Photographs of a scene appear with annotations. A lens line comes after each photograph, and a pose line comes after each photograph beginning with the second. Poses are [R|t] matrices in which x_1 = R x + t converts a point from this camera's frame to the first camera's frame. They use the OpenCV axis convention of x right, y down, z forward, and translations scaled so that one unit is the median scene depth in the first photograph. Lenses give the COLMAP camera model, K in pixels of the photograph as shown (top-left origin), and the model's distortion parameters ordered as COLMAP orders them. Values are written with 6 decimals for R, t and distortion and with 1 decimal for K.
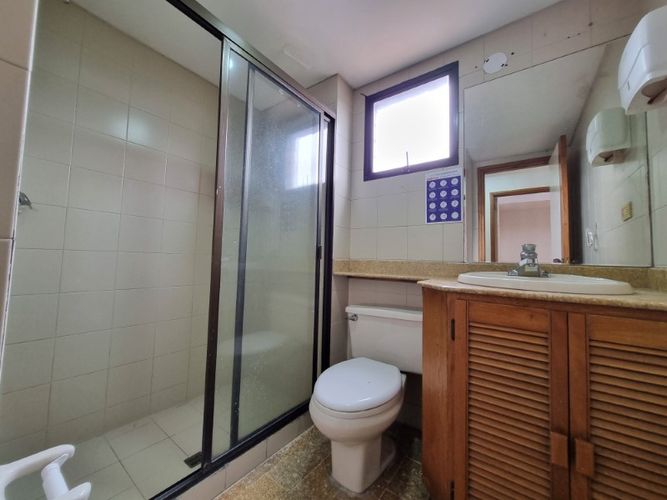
lens RADIAL K [[259.5, 0, 342.9], [0, 259.5, 249.7], [0, 0, 1]] dist [0.003397, -0.001475]
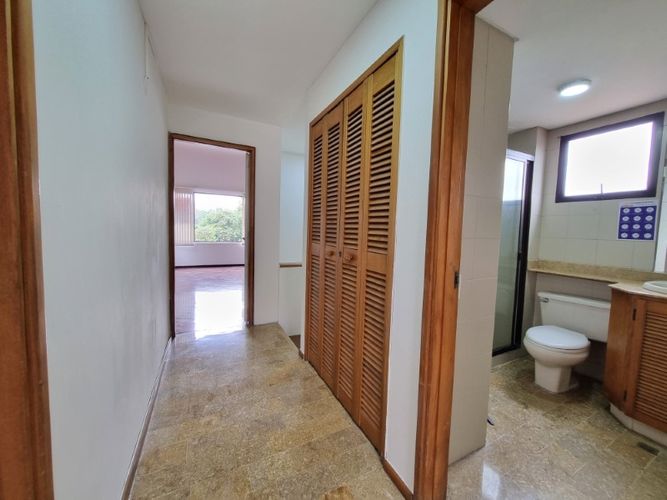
lens RADIAL K [[259.5, 0, 336.4], [0, 259.5, 250.2], [0, 0, 1]] dist [0.003397, -0.001475]
pose [[0.883071, 0.029519, -0.468310, -0.350755], [0.023331, 0.994023, 0.106650, -0.233095], [0.468659, -0.105106, 0.877104, -0.922420]]
